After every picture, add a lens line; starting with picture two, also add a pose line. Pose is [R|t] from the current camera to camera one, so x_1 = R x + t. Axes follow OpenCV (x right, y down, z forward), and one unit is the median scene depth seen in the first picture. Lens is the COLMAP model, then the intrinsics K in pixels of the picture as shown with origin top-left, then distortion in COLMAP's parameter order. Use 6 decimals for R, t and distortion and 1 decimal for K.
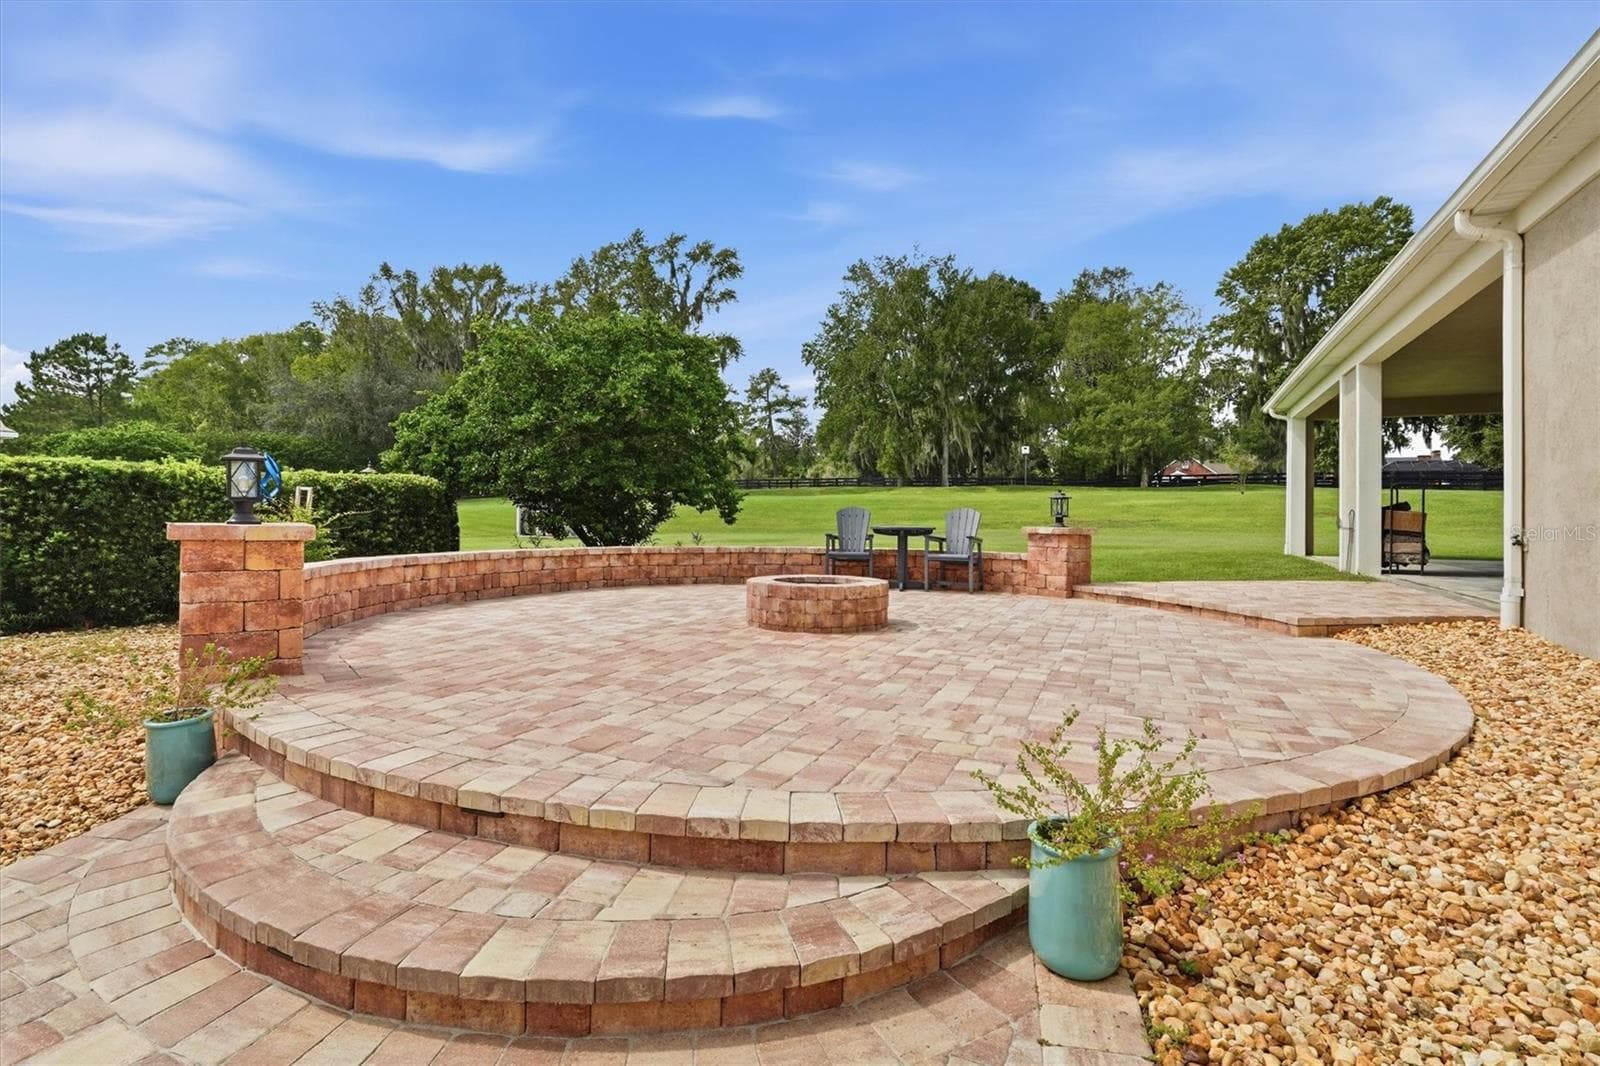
lens RADIAL K [[740.3, 0, 794.5], [0, 740.3, 525.1], [0, 0, 1]] dist [0.000668, 0.000495]
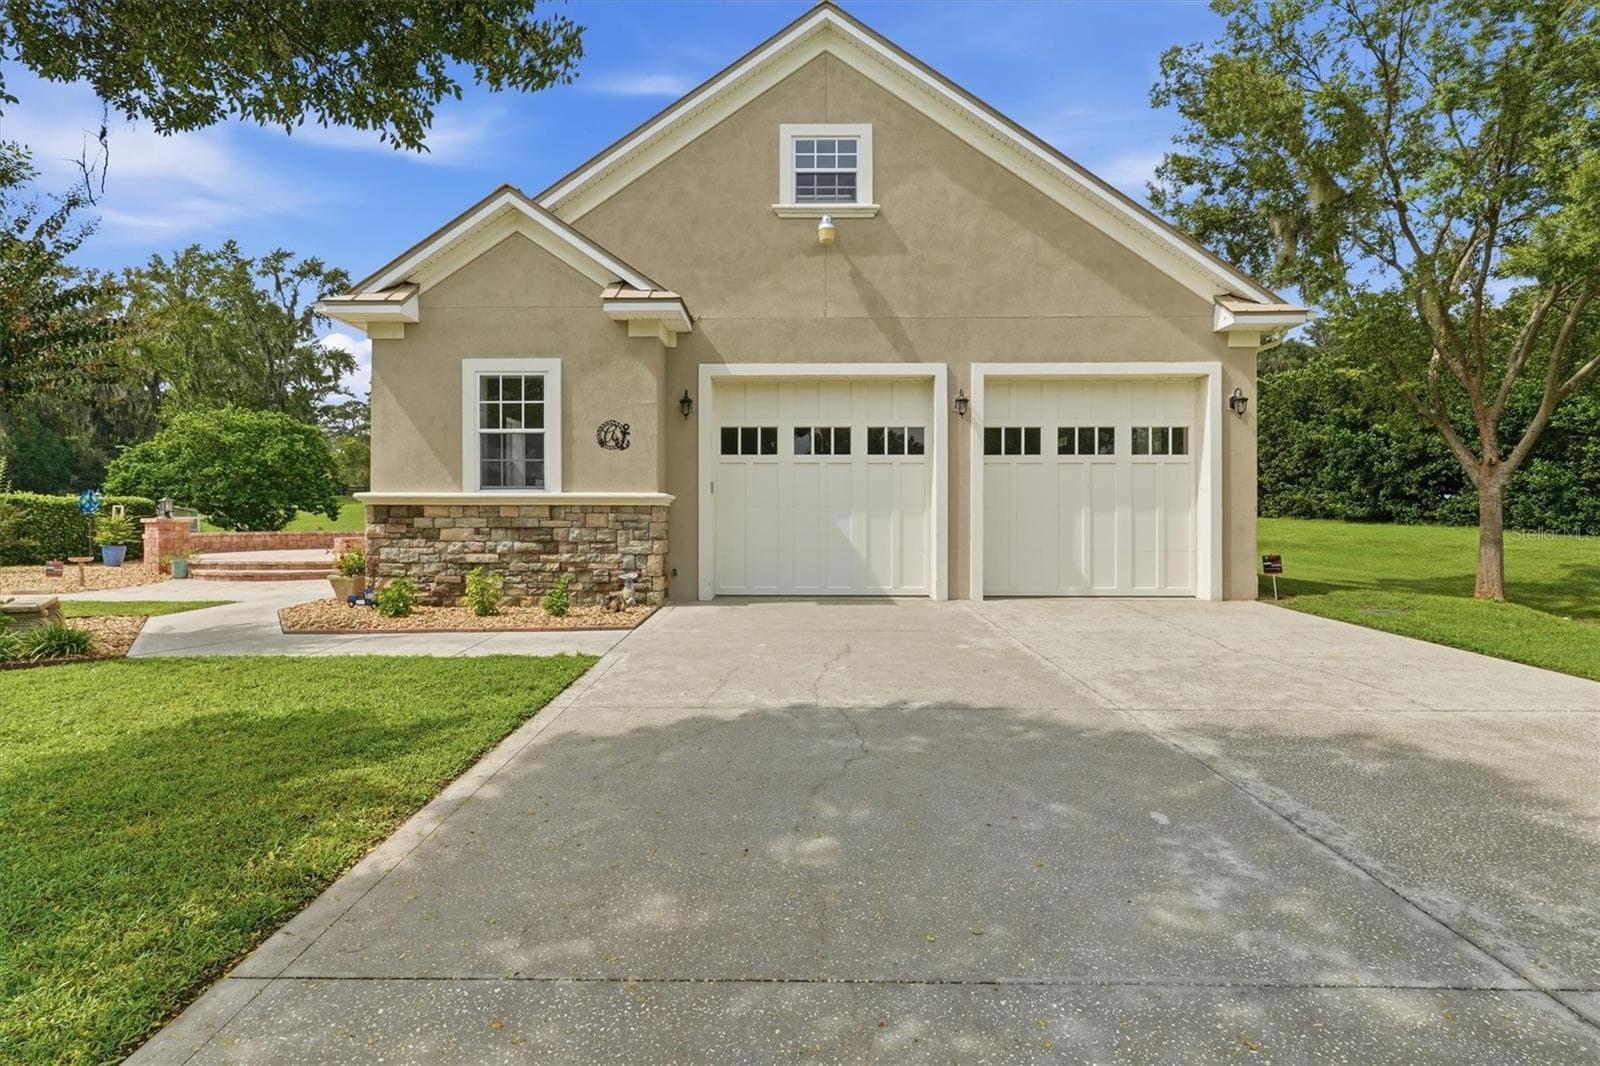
lens RADIAL K [[731.3, 0, 781.3], [0, 731.3, 531.4], [0, 0, 1]] dist [0.001831, 0.000556]
pose [[0.904019, -0.018737, 0.427081, 0.135584], [0.017108, 0.999824, 0.007649, 0.026118], [-0.427149, 0.000392, 0.904181, -1.076299]]
